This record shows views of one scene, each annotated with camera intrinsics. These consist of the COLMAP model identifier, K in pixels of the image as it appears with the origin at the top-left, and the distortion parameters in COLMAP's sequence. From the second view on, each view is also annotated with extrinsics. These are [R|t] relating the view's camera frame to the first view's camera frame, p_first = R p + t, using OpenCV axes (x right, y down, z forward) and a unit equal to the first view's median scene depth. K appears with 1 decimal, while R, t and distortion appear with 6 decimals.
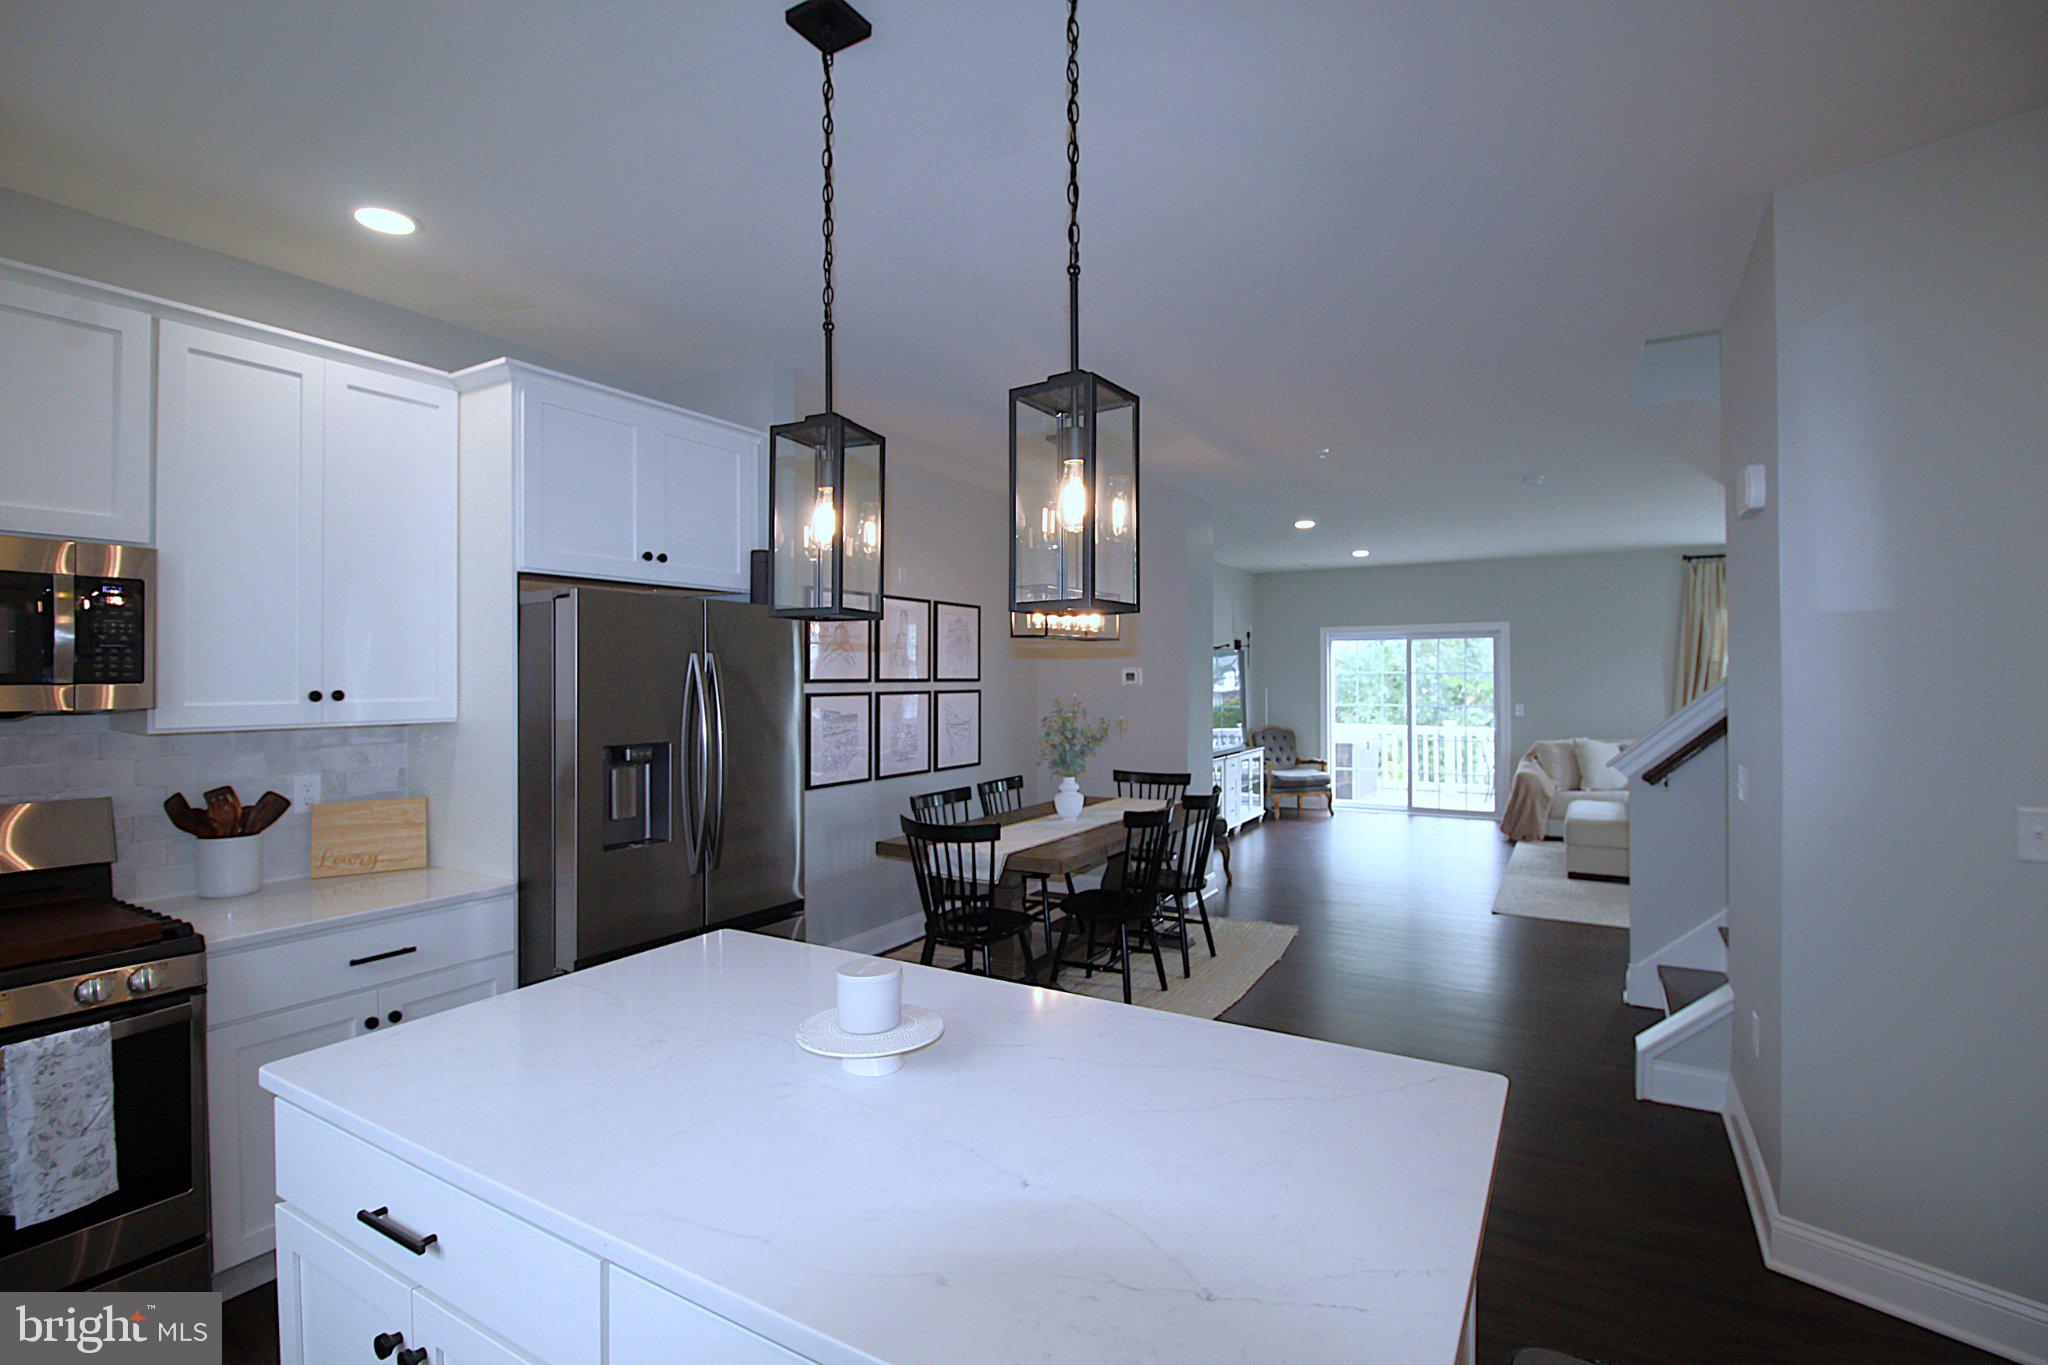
lens RADIAL K [[946.7, 0, 1033.0], [0, 946.7, 673.4], [0, 0, 1]] dist [-0.003572, -0.010397]
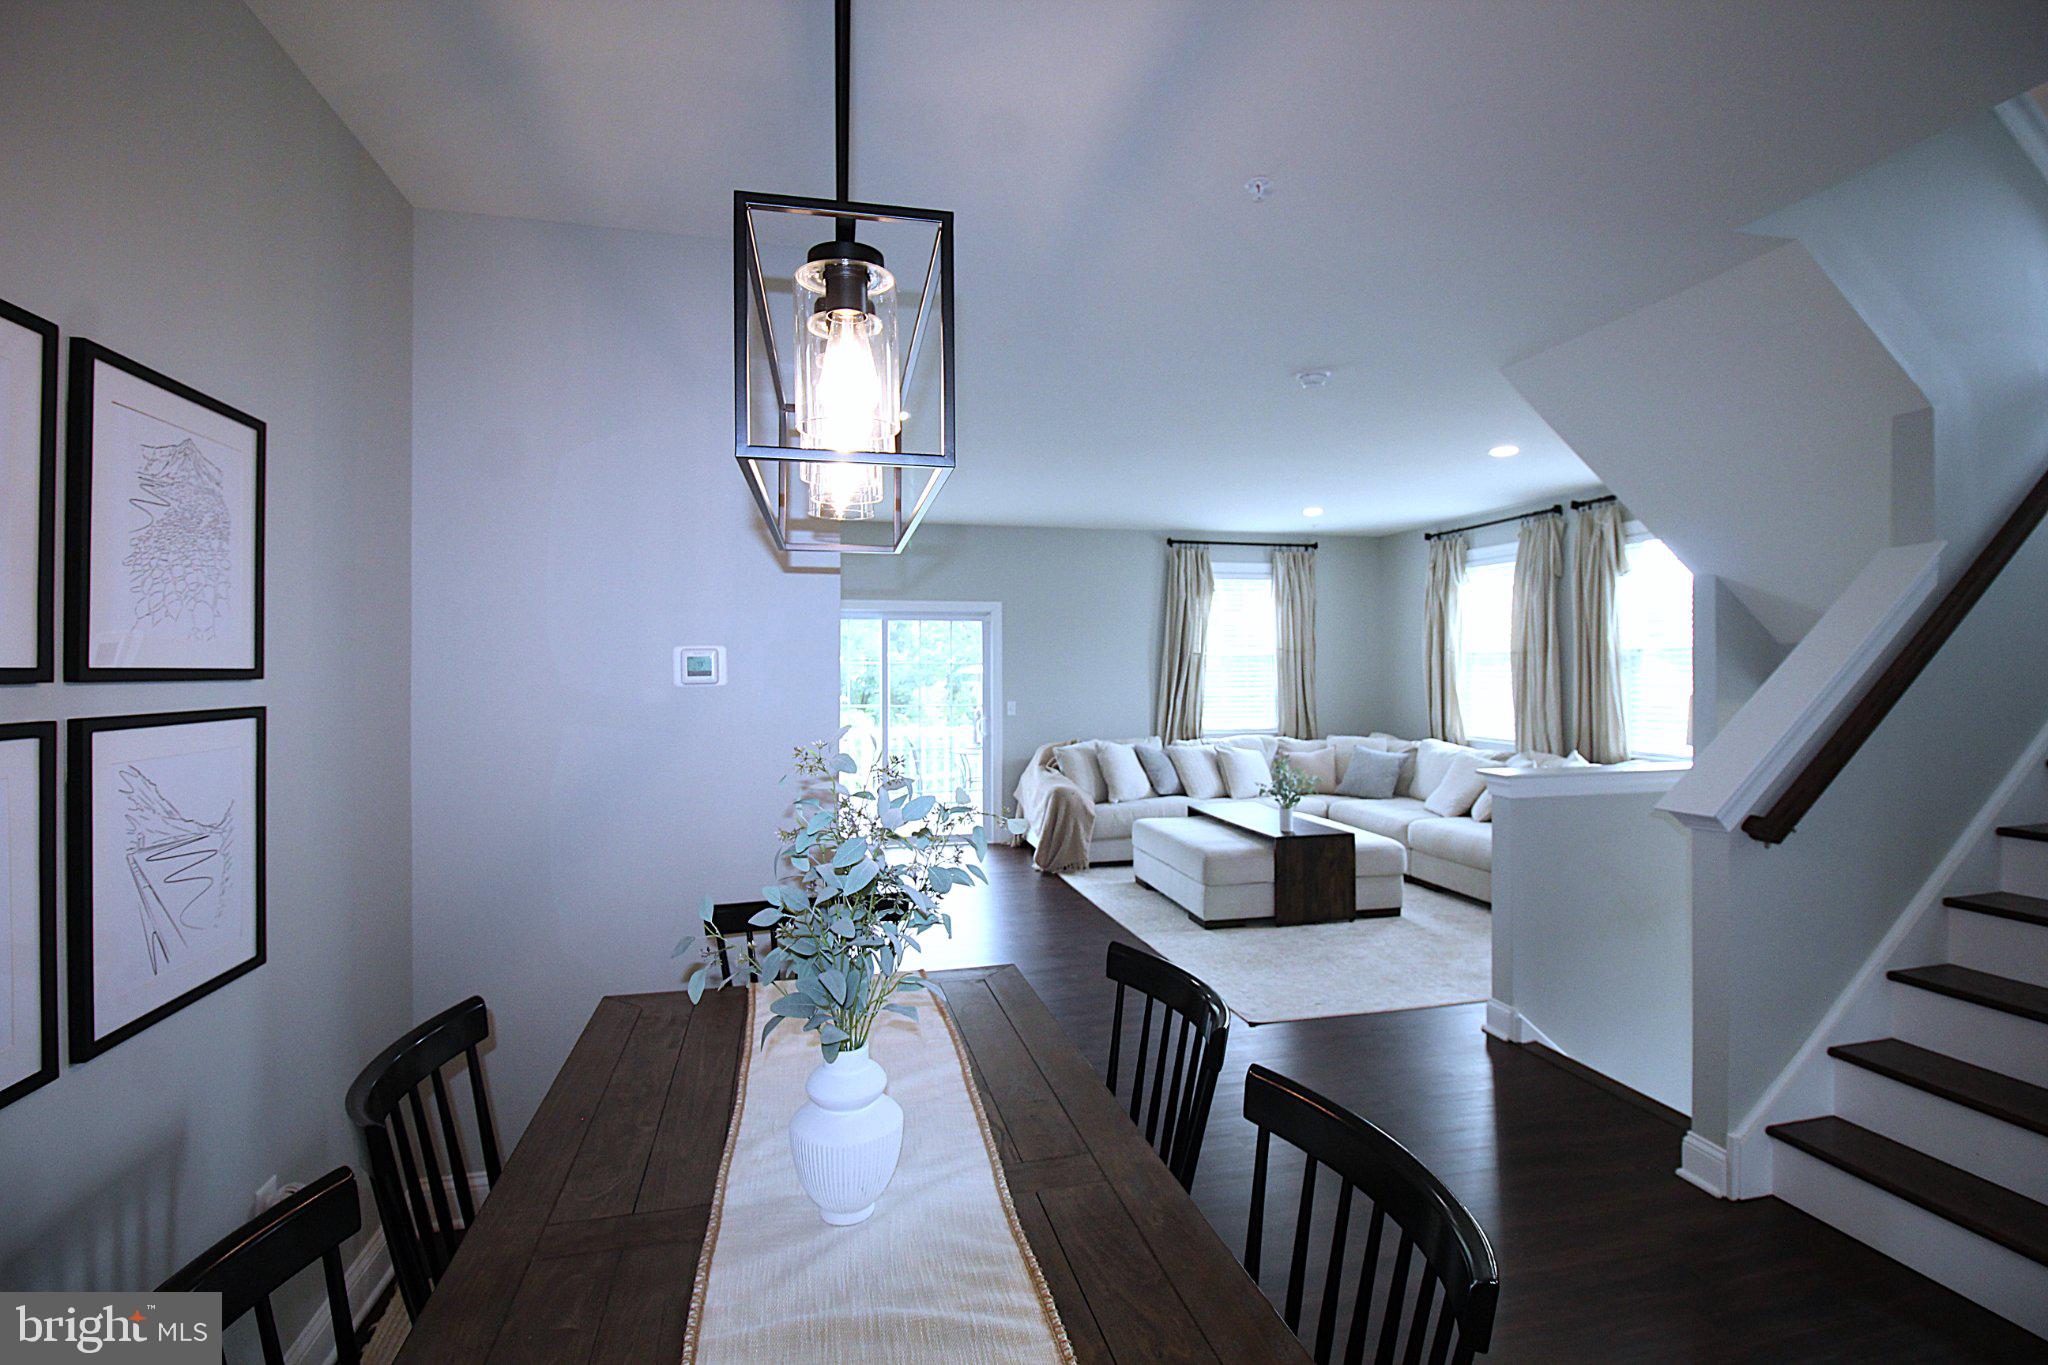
lens RADIAL K [[946.7, 0, 1025.2], [0, 946.7, 673.1], [0, 0, 1]] dist [-0.003572, -0.010397]
pose [[0.721543, -0.001177, 0.692368, -0.100999], [-0.004109, 0.999974, 0.005982, 0.004648], [-0.692357, -0.007161, 0.721520, 0.725122]]
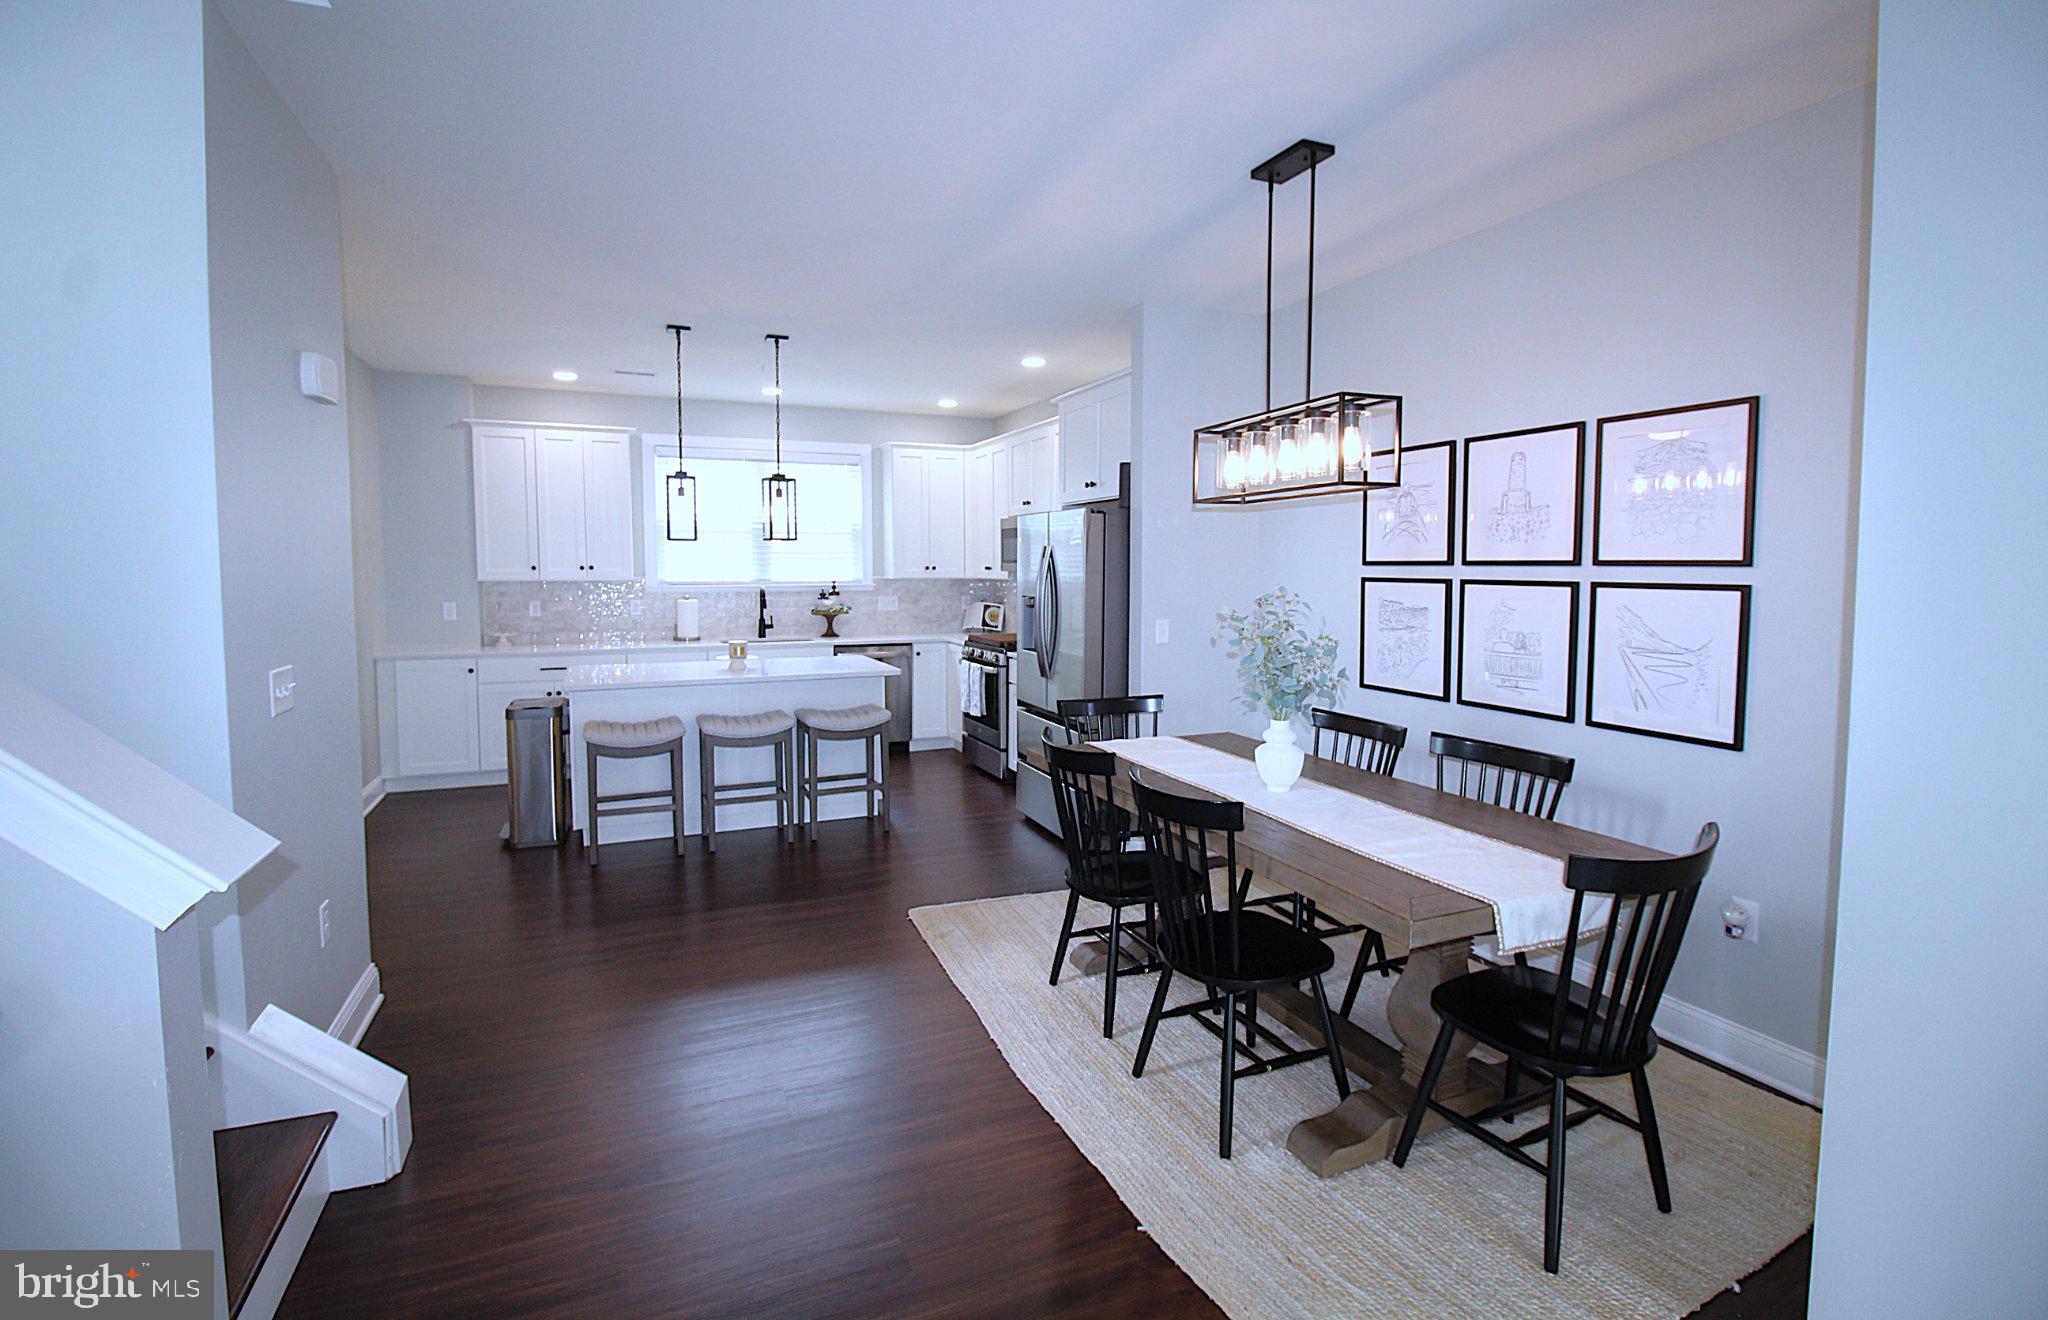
lens RADIAL K [[948.7, 0, 1024.7], [0, 948.7, 623.2], [0, 0, 1]] dist [-0.003305, -0.000378]
pose [[-0.592580, 0.053105, -0.803759, 0.588428], [0.004783, 0.998039, 0.062416, 0.006589], [0.805497, 0.033142, -0.591672, 1.147915]]
